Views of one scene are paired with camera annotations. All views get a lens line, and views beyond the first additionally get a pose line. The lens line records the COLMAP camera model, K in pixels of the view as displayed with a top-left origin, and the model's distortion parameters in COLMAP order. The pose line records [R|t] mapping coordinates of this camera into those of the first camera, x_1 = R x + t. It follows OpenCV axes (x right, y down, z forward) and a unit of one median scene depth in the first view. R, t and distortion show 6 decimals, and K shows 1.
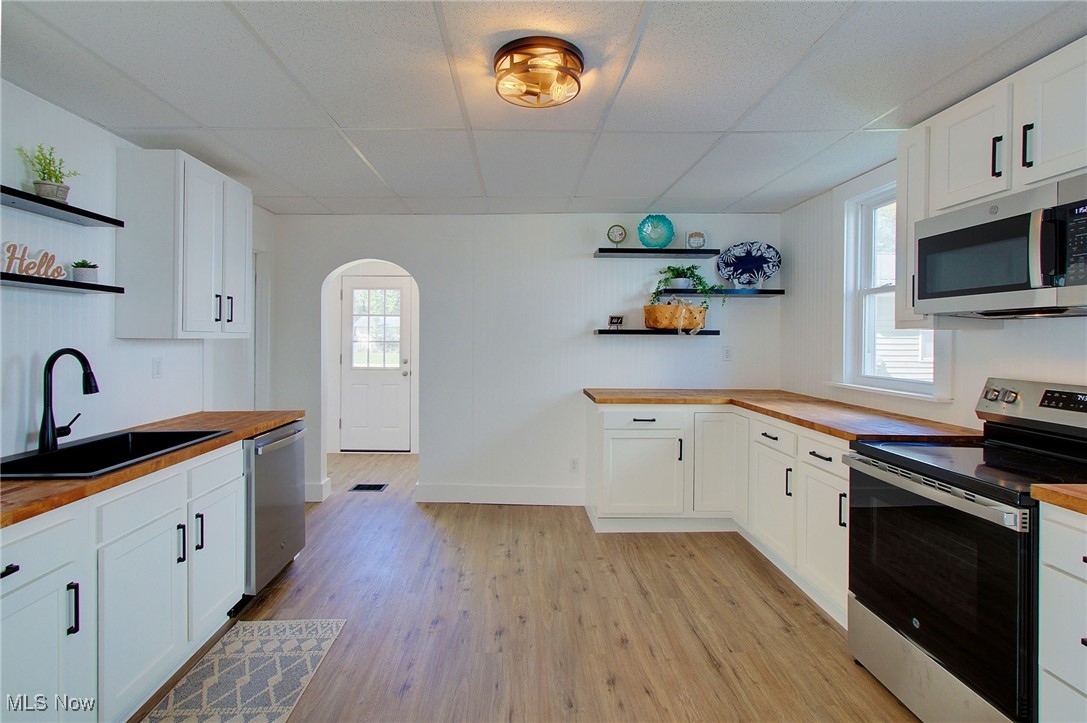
lens RADIAL K [[522.5, 0, 524.9], [0, 522.5, 339.9], [0, 0, 1]] dist [0.000631, 0.001489]
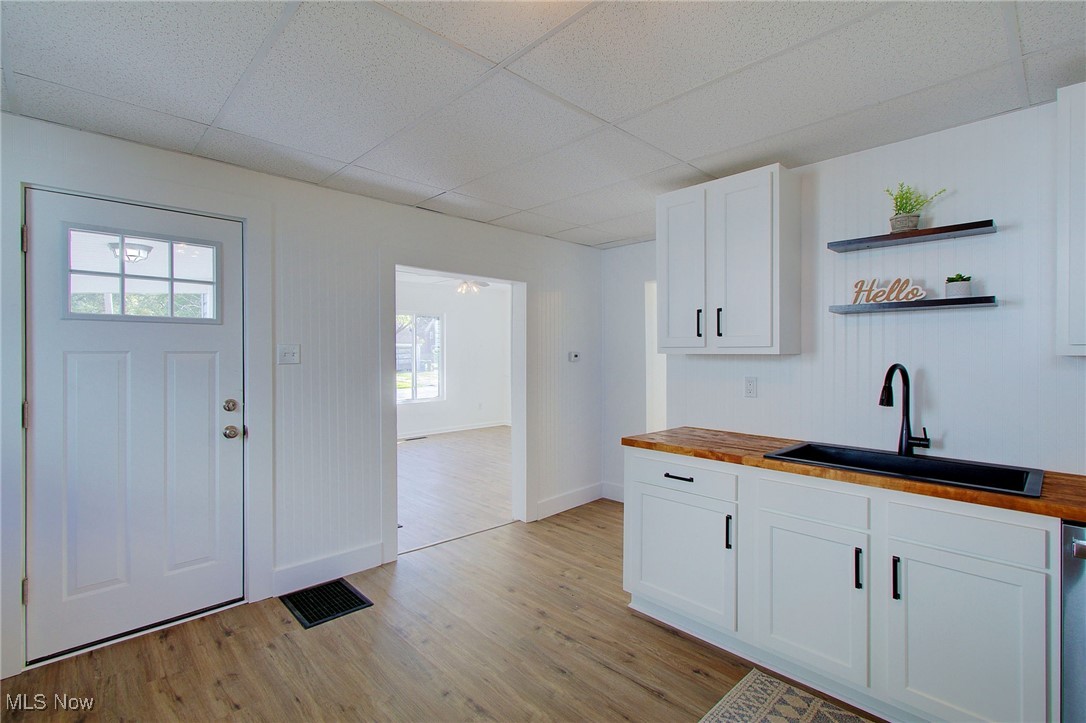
lens RADIAL K [[495.7, 0, 537.1], [0, 495.7, 353.8], [0, 0, 1]] dist [0.001573, 0.000824]
pose [[-0.741966, -0.001809, -0.670436, 0.278884], [-0.006314, 0.999971, 0.004289, -0.003356], [0.670408, 0.007416, -0.741955, 0.919500]]
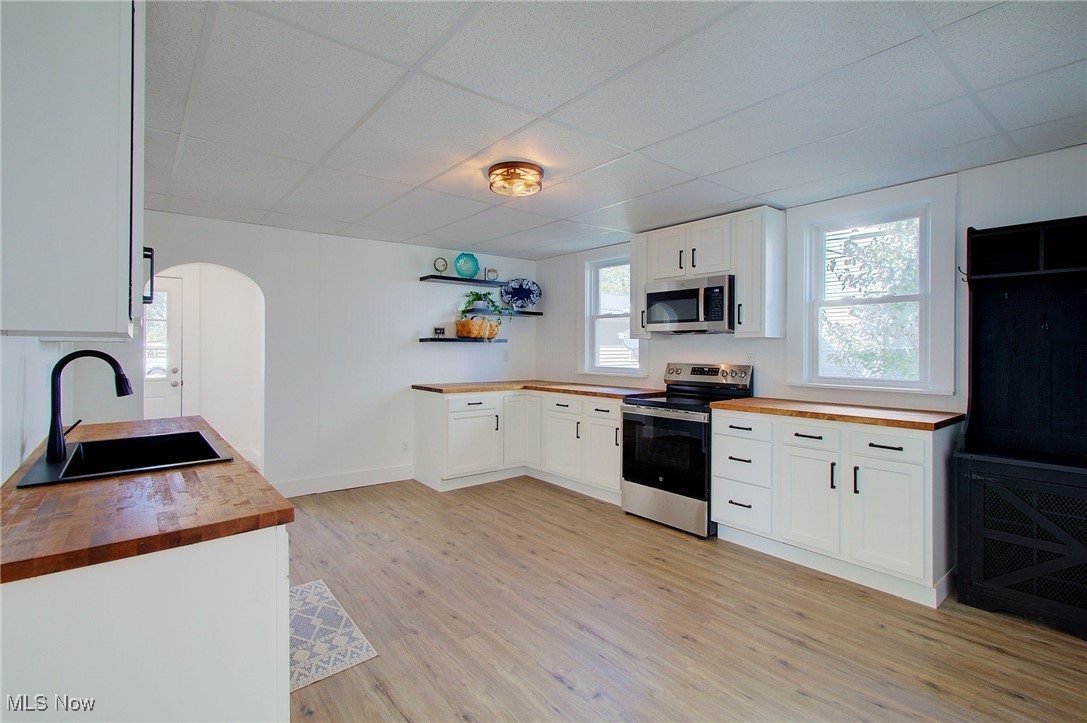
lens RADIAL K [[496.2, 0, 537.6], [0, 496.2, 353.8], [0, 0, 1]] dist [0.001573, 0.000824]
pose [[0.783894, -0.009319, 0.620825, -0.578766], [0.003905, 0.999942, 0.010080, 0.011557], [-0.620883, -0.005477, 0.783884, -0.165365]]
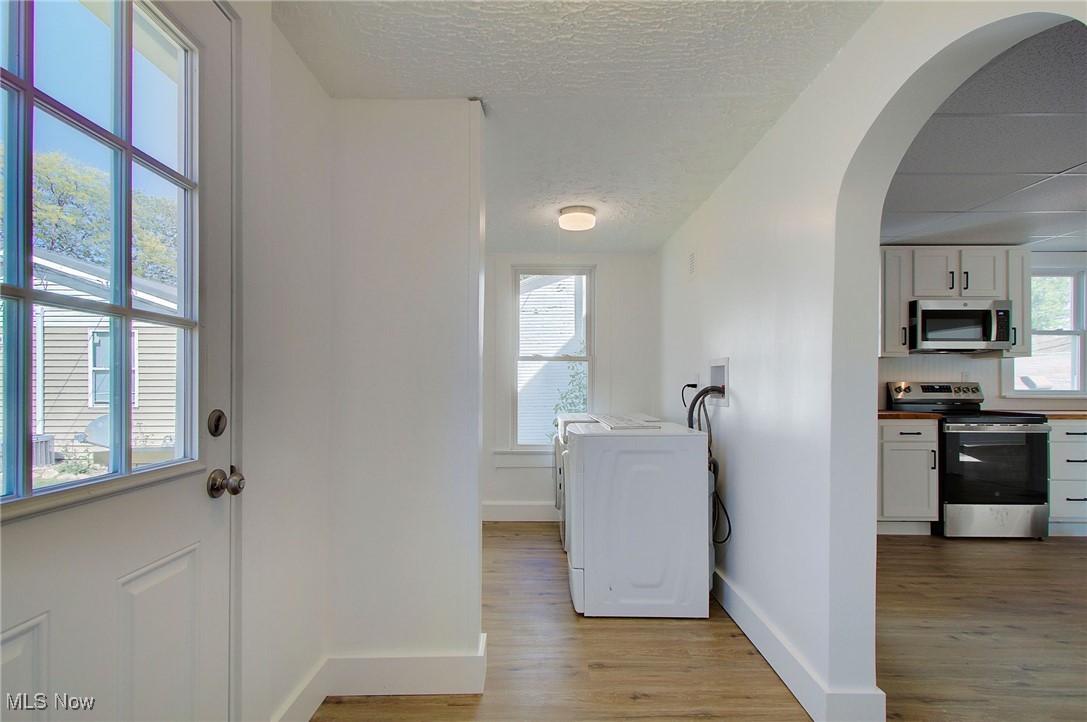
lens RADIAL K [[496.2, 0, 538.7], [0, 496.2, 385.5], [0, 0, 1]] dist [0.002756, 0.000606]
pose [[0.035534, -0.004560, 0.999358, -0.889365], [0.003730, 0.999983, 0.004430, 0.057264], [-0.999362, 0.003570, 0.035550, 1.859546]]
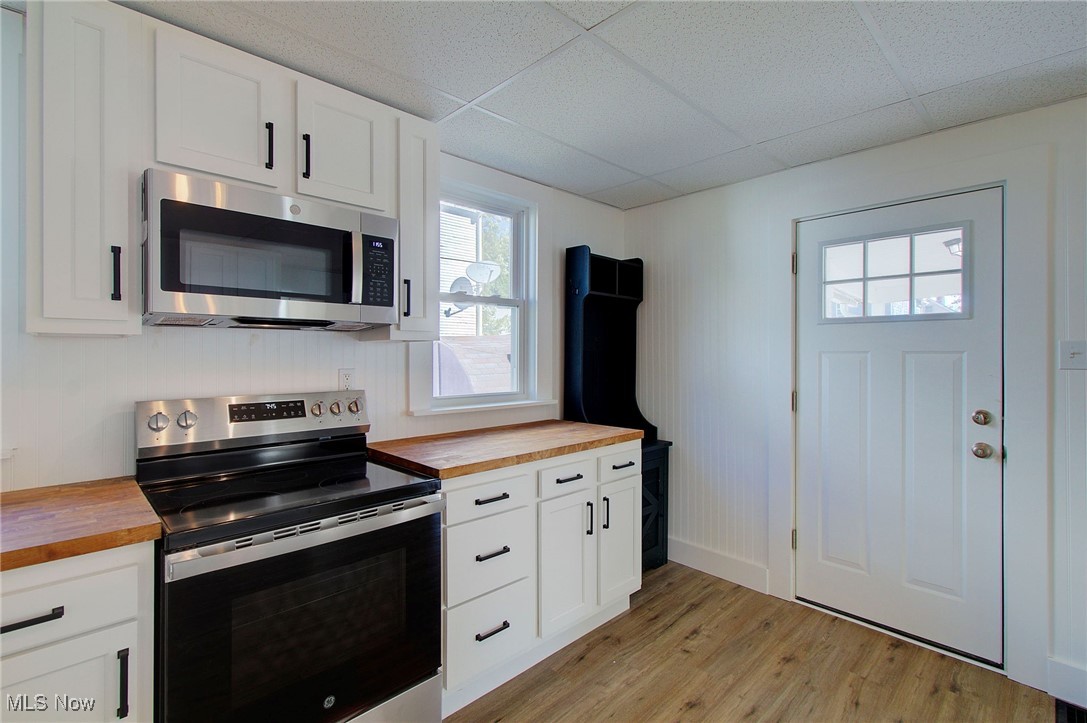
lens RADIAL K [[496.2, 0, 537.6], [0, 496.2, 353.8], [0, 0, 1]] dist [0.001573, 0.000824]
pose [[-0.673846, -0.008466, 0.738823, -0.022965], [-0.000859, 0.999943, 0.010675, -0.003952], [-0.738871, 0.006558, -0.673815, 0.854168]]
